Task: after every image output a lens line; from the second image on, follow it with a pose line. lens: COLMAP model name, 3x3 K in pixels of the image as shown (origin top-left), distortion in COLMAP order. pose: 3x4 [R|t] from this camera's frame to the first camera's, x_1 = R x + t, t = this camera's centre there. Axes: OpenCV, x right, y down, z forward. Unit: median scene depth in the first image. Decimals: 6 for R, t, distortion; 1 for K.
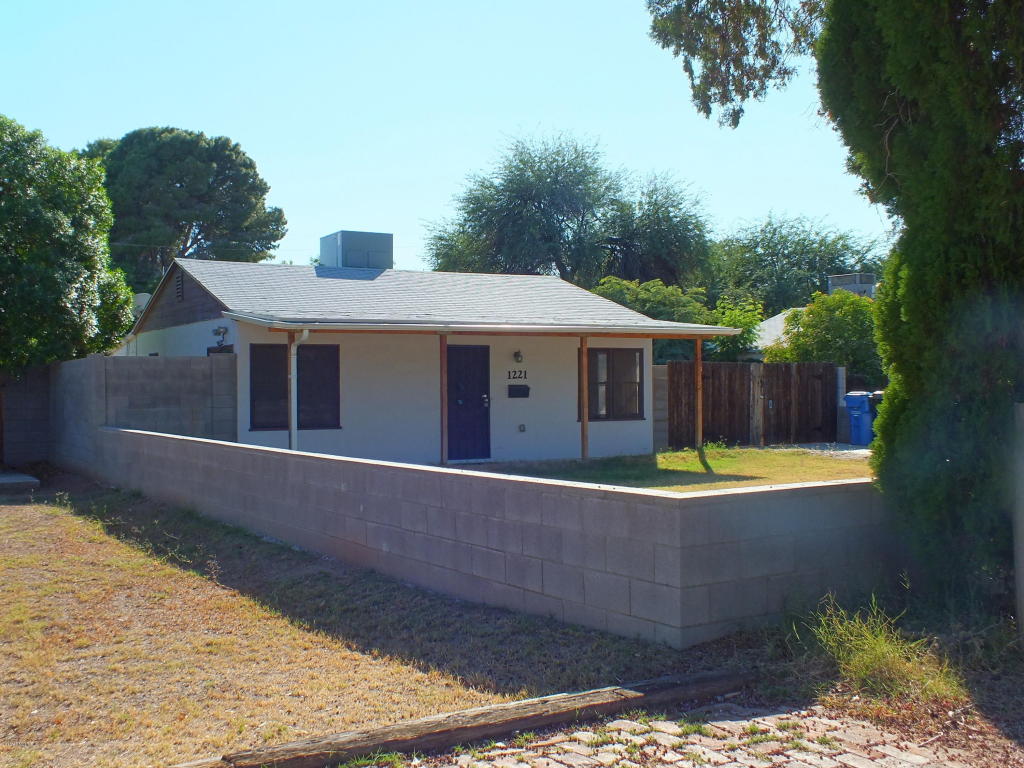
lens RADIAL K [[1159.9, 0, 509.4], [0, 1159.9, 383.9], [0, 0, 1]] dist [0.100764, 0.000000]
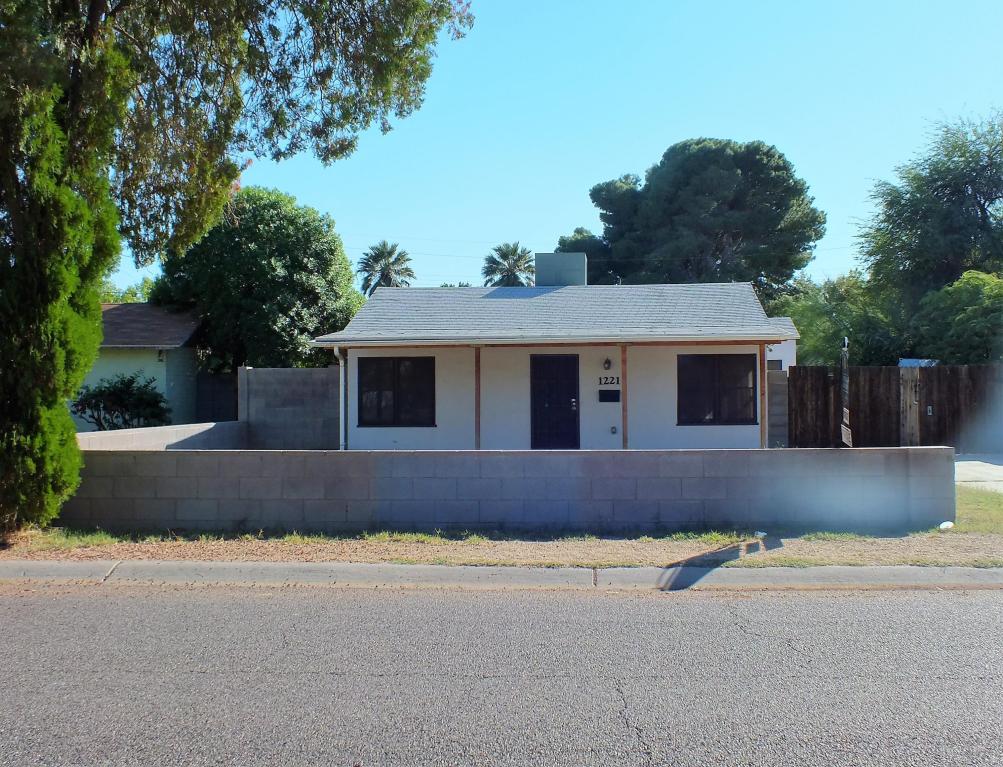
lens RADIAL K [[1259.2, 0, 557.1], [0, 1259.2, 373.5], [0, 0, 1]] dist [-0.015710, 0.000000]
pose [[0.846907, -0.006257, -0.531705, 0.587655], [0.001164, 0.999950, -0.009913, -0.002943], [0.531740, 0.007776, 0.846872, -0.020246]]
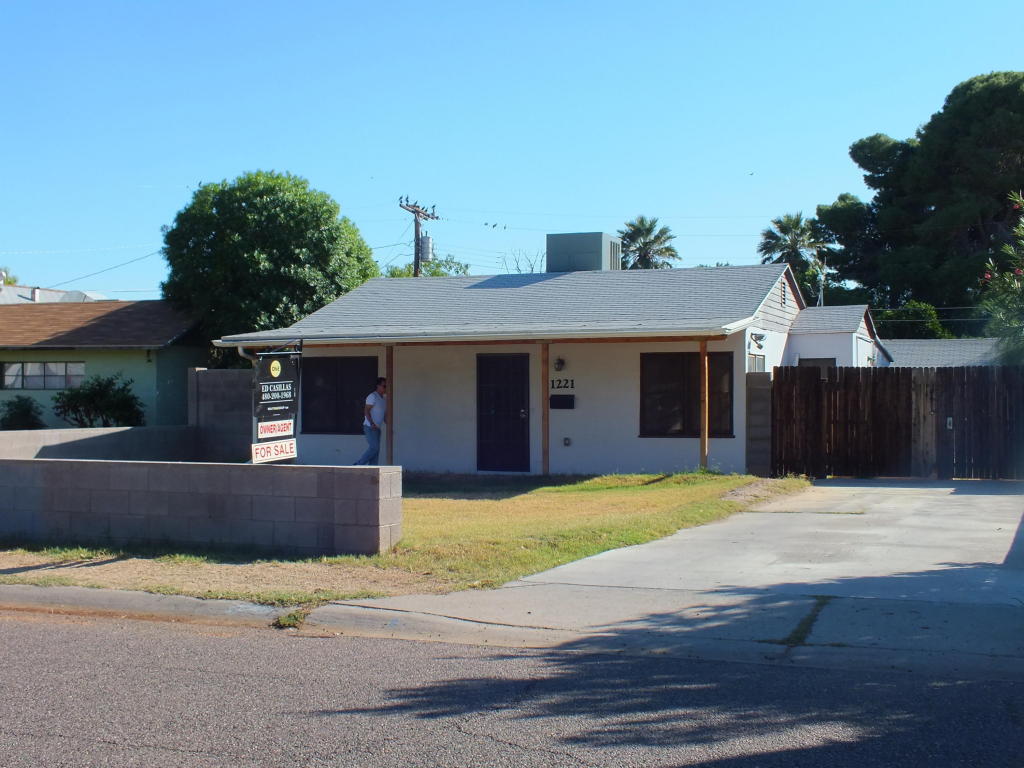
lens RADIAL K [[1513.9, 0, 510.8], [0, 1513.9, 384.8], [0, 0, 1]] dist [-0.020297, 0.000000]
pose [[0.628784, 0.001392, -0.777579, 0.921598], [-0.002193, 0.999998, 0.000017, -0.007112], [0.777577, 0.001694, 0.628785, 0.203057]]
